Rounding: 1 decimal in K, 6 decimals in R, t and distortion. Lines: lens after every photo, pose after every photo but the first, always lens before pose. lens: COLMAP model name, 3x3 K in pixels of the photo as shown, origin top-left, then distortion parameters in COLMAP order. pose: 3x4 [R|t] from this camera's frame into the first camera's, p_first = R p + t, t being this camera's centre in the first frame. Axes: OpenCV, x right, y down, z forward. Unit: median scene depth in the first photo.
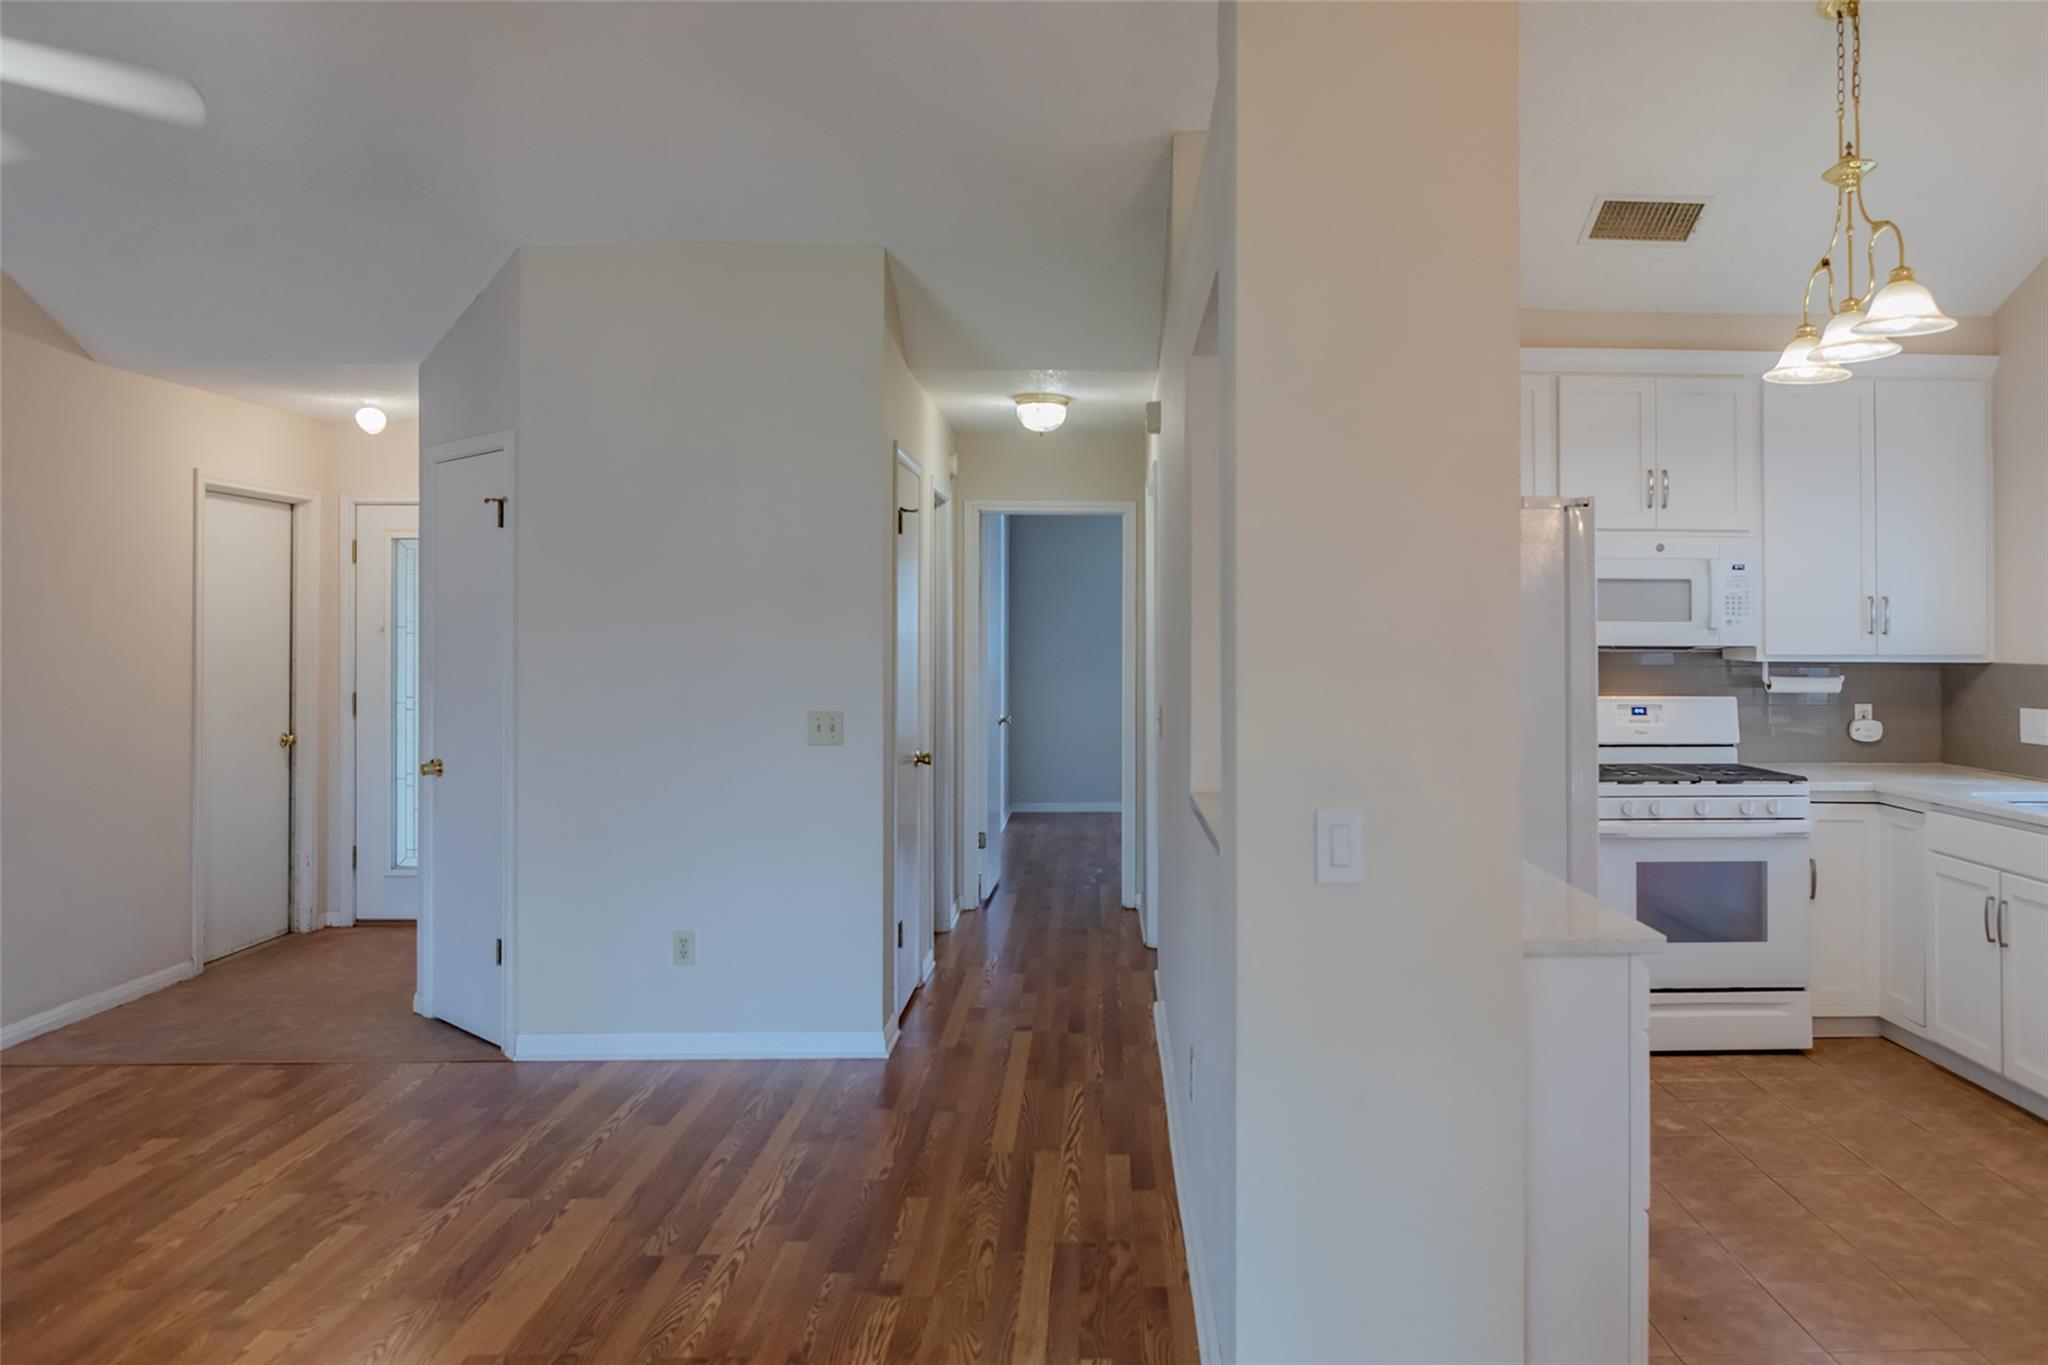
lens RADIAL K [[1461.8, 0, 1170.2], [0, 1461.8, 598.3], [0, 0, 1]] dist [-0.022408, 0.008280]
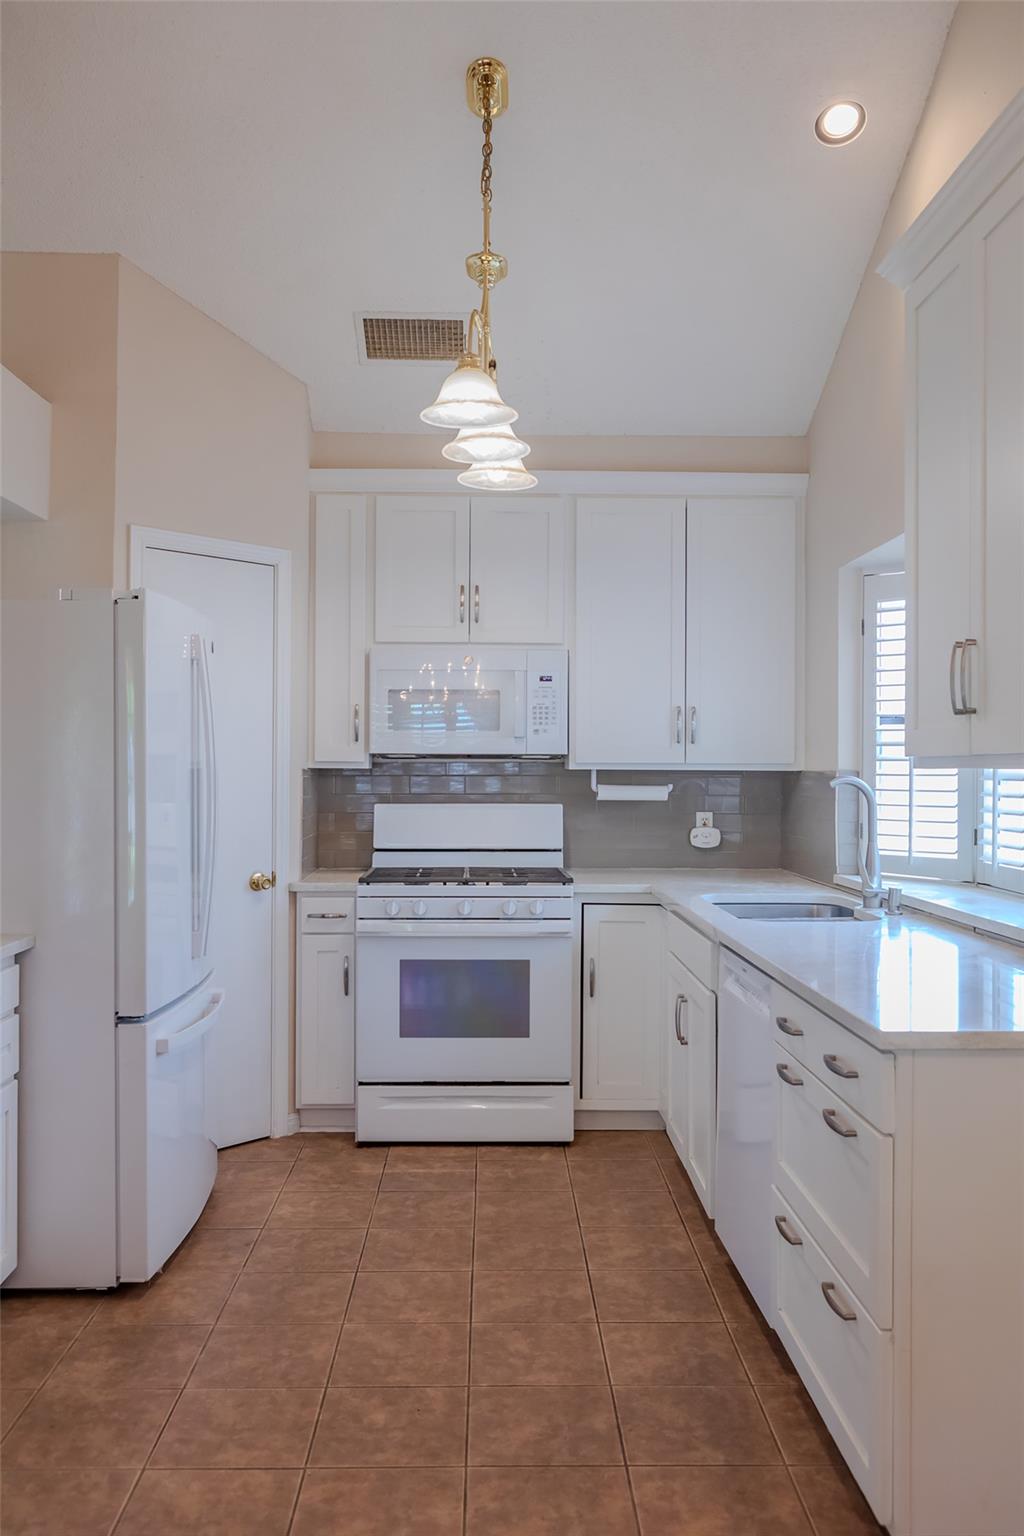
lens RADIAL K [[1248.4, 0, 509.3], [0, 1248.4, 761.4], [0, 0, 1]] dist [0.006400, -0.013525]
pose [[0.999637, 0.000021, -0.026957, 0.419353], [0.000385, 0.999886, 0.015063, 0.026360], [0.026955, -0.015068, 0.999523, 0.114537]]
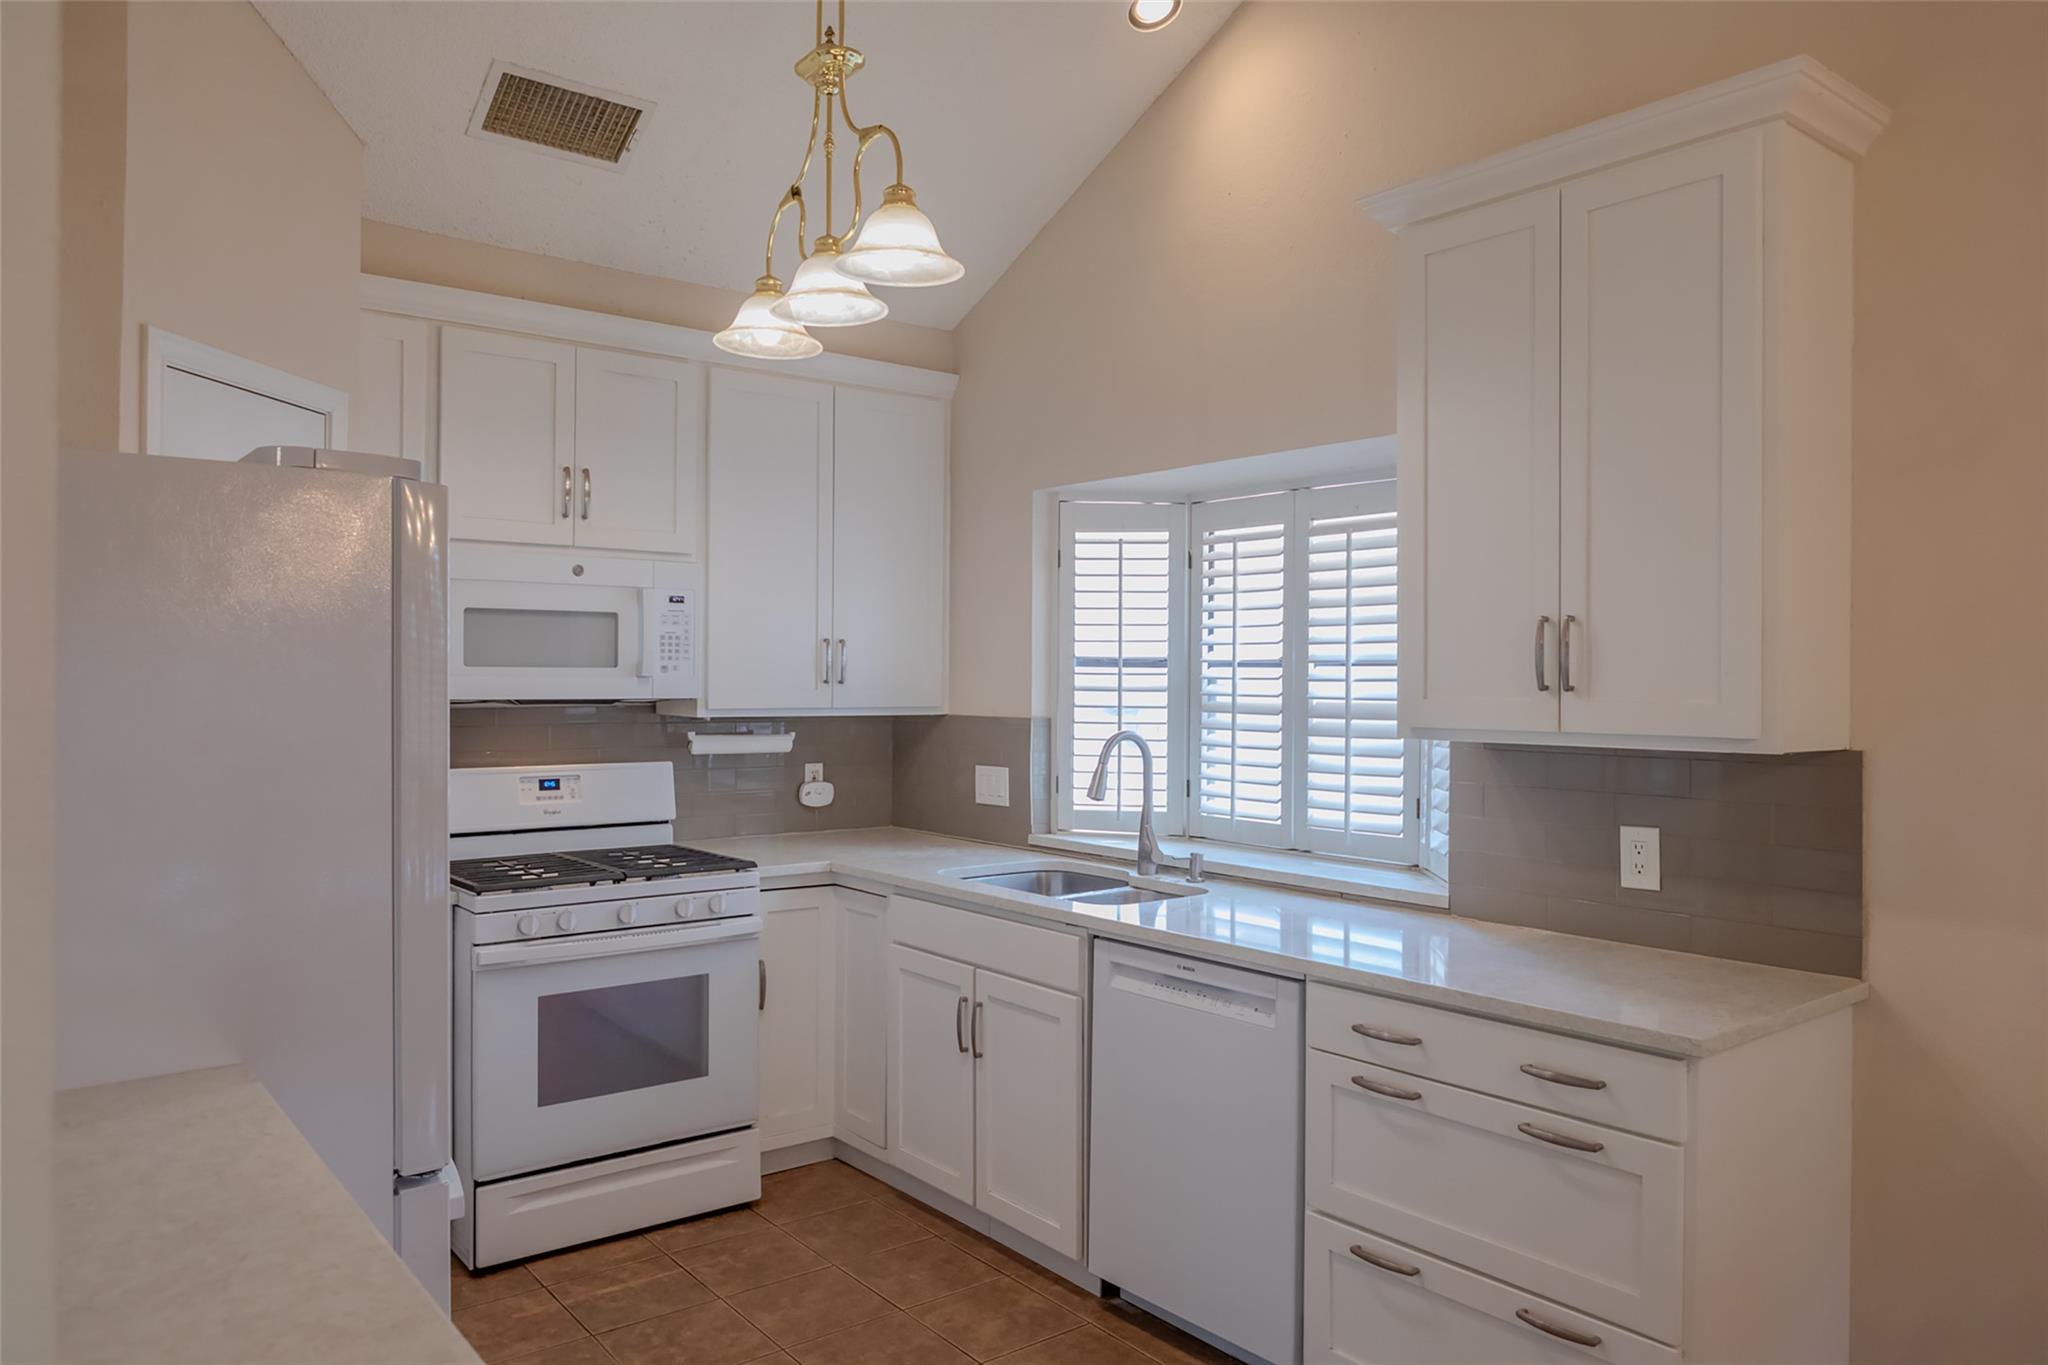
lens RADIAL K [[1391.4, 0, 1033.6], [0, 1391.4, 671.9], [0, 0, 1]] dist [-0.036531, 0.039910]
pose [[0.811567, 0.003400, 0.584250, 0.114735], [-0.015812, 0.999745, 0.016145, 0.003038], [-0.584046, -0.022341, 0.811413, 0.294298]]
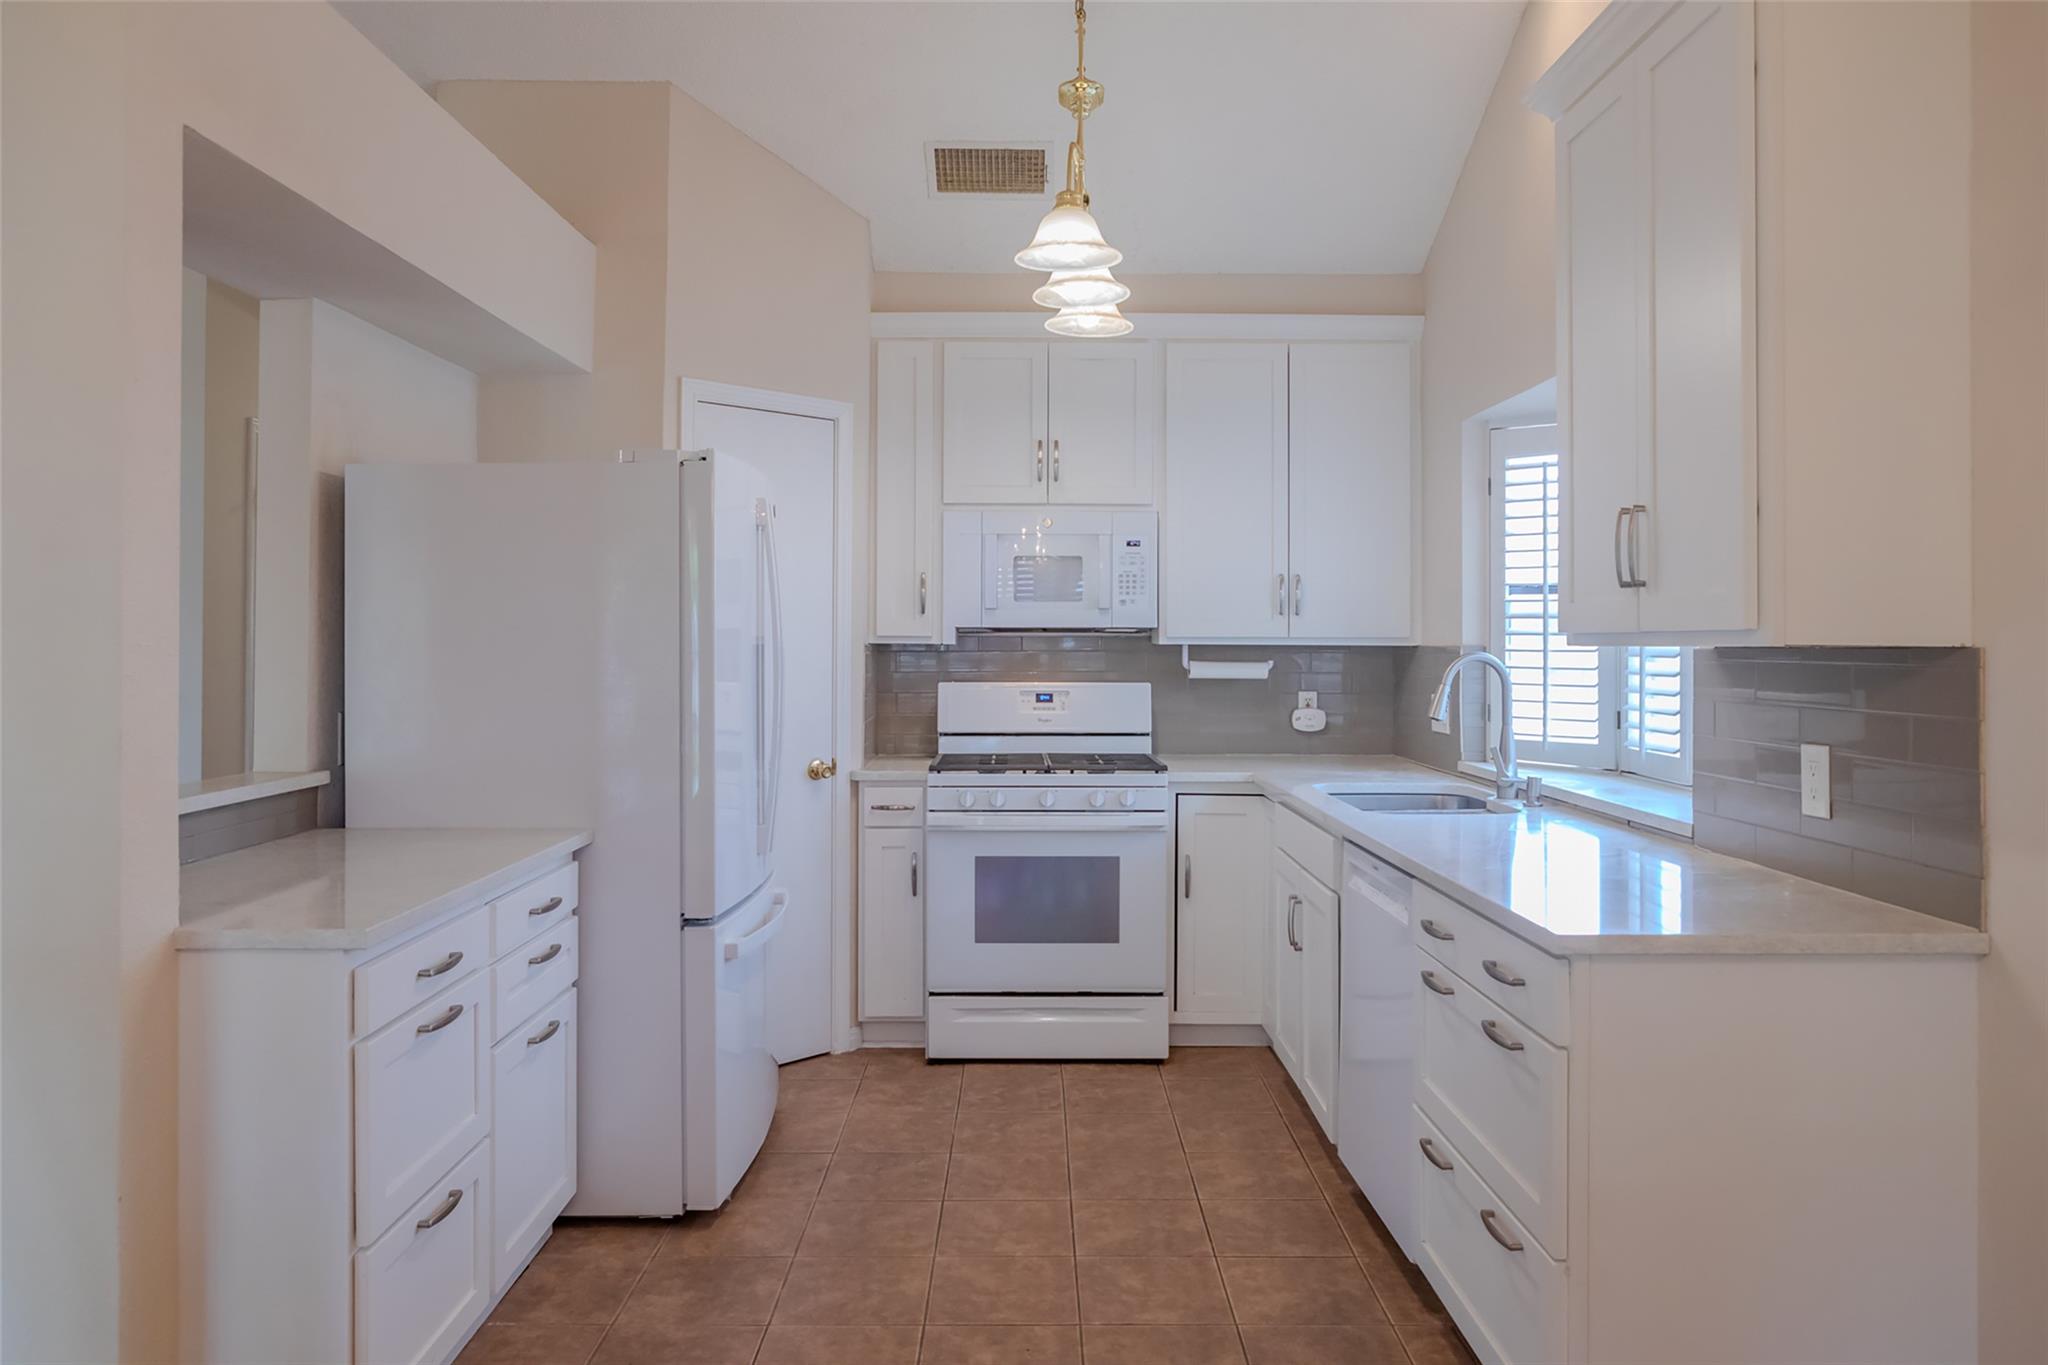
lens RADIAL K [[1411.2, 0, 1030.5], [0, 1411.2, 617.4], [0, 0, 1]] dist [-0.018986, 0.005600]
pose [[0.999111, -0.002145, -0.042092, 0.391410], [0.002353, 0.999985, 0.004905, 0.023241], [0.042081, -0.005000, 0.999102, 0.097518]]
